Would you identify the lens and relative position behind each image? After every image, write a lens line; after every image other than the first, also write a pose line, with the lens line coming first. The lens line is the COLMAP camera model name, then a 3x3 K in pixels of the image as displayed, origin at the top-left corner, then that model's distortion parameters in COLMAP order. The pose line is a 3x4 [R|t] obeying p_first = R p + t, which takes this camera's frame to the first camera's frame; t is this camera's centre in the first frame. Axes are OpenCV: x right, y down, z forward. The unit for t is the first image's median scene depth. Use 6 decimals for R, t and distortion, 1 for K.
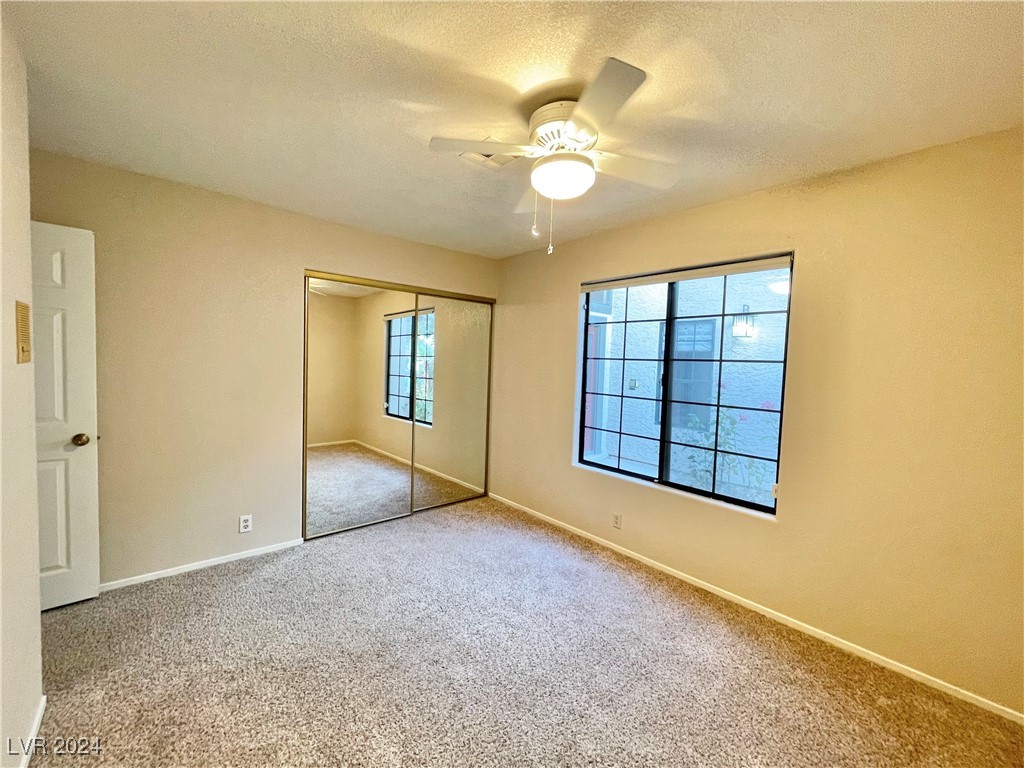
lens RADIAL K [[413.5, 0, 512.0], [0, 413.5, 384.0], [0, 0, 1]] dist [-0.001008, -0.000227]
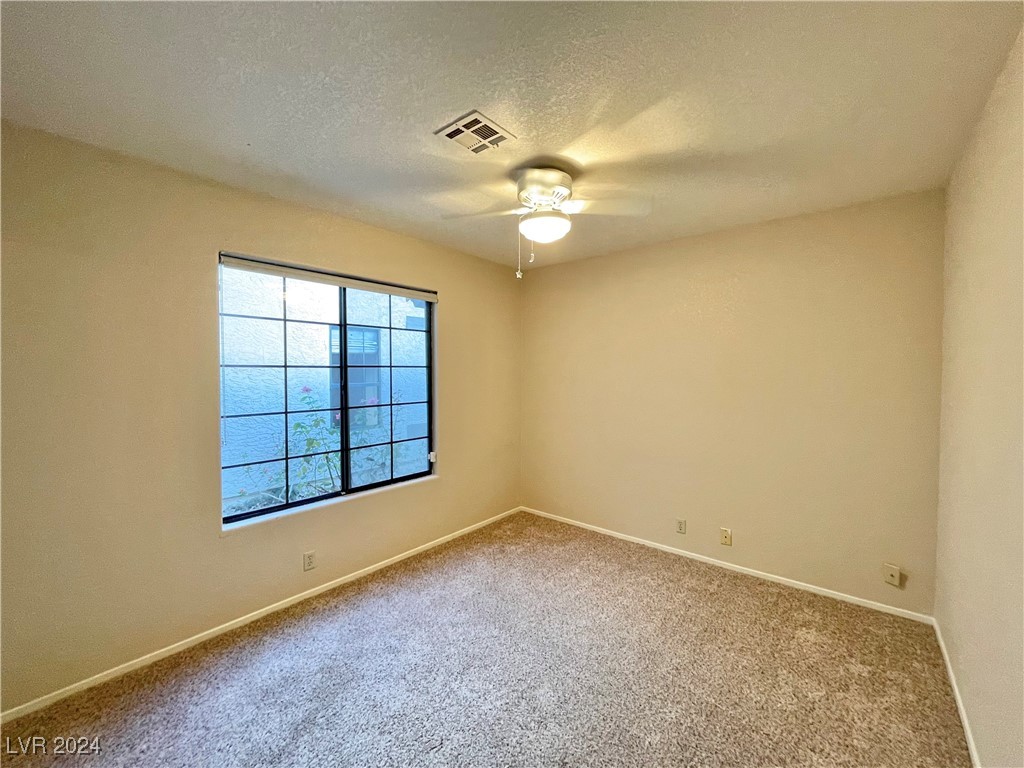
lens RADIAL K [[413.5, 0, 512.0], [0, 413.5, 384.0], [0, 0, 1]] dist [-0.001008, -0.000227]
pose [[-0.154019, -0.064277, 0.985975, -0.649049], [0.049287, 0.996140, 0.072639, -0.068244], [-0.986838, 0.059783, -0.150256, 0.754992]]
